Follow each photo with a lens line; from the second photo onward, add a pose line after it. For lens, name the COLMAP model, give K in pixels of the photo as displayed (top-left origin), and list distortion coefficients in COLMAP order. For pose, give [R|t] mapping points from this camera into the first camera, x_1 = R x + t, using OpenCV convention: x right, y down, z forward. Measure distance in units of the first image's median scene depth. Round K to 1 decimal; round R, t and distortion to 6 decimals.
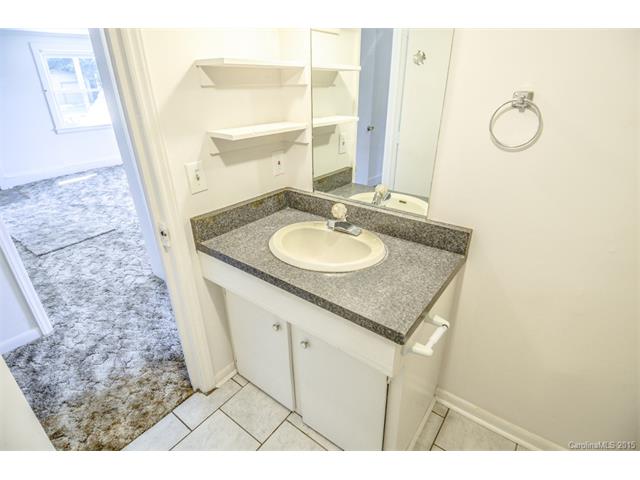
lens RADIAL K [[330.9, 0, 321.8], [0, 330.9, 239.2], [0, 0, 1]] dist [0.047924, -0.052744]
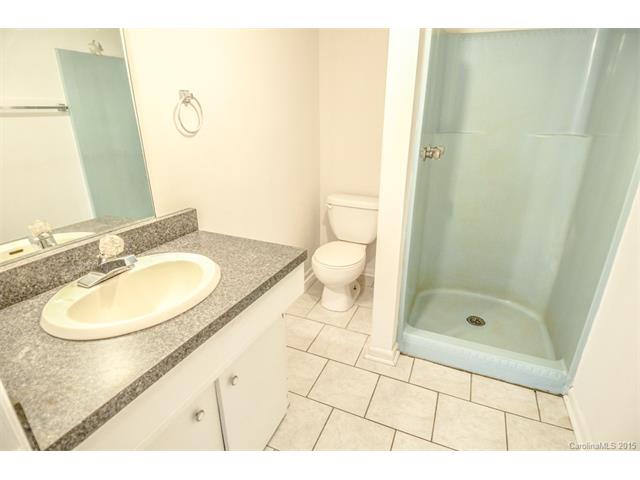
lens RADIAL K [[330.9, 0, 321.8], [0, 330.9, 239.2], [0, 0, 1]] dist [0.047924, -0.052744]
pose [[-0.224790, -0.332076, 0.916076, -0.739755], [0.420858, 0.814836, 0.398648, -0.204878], [-0.878833, 0.475150, -0.043410, 0.682849]]
